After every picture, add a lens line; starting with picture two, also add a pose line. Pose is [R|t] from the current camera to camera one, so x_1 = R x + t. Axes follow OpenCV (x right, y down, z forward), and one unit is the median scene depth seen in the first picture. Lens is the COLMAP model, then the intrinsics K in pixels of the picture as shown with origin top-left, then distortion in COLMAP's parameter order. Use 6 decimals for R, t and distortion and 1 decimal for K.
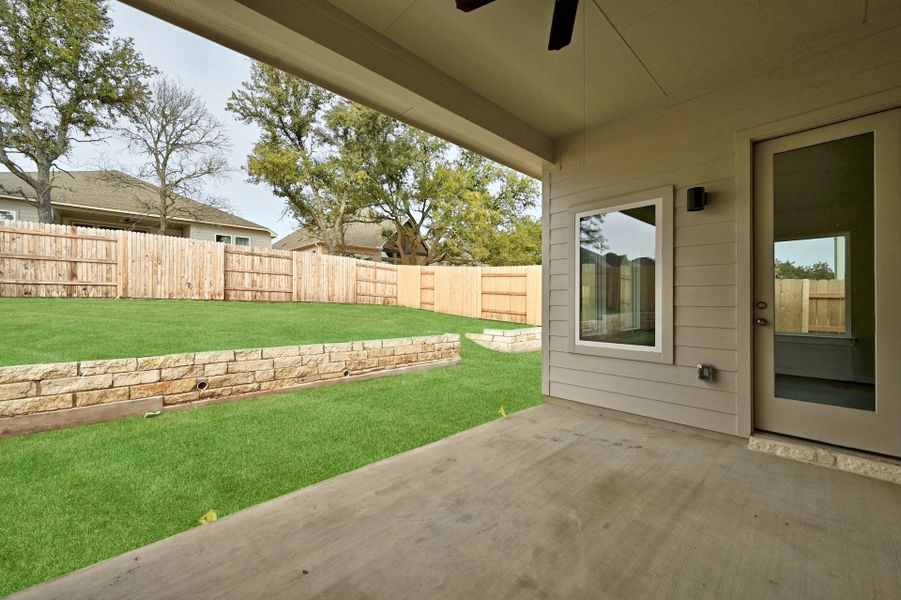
lens RADIAL K [[361.3, 0, 456.7], [0, 361.3, 298.1], [0, 0, 1]] dist [0.001341, 0.000431]
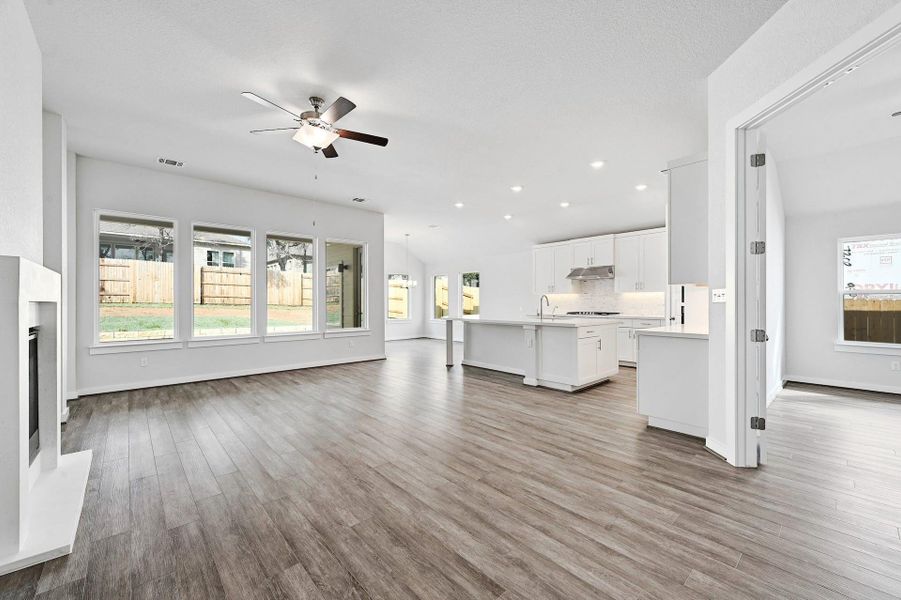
lens RADIAL K [[361.3, 0, 455.9], [0, 361.3, 300.8], [0, 0, 1]] dist [0.001341, 0.000431]
pose [[0.999618, -0.005036, -0.027159, 0.445034], [0.005176, 0.999974, 0.005068, -0.008723], [0.027133, -0.005207, 0.999618, -0.454869]]
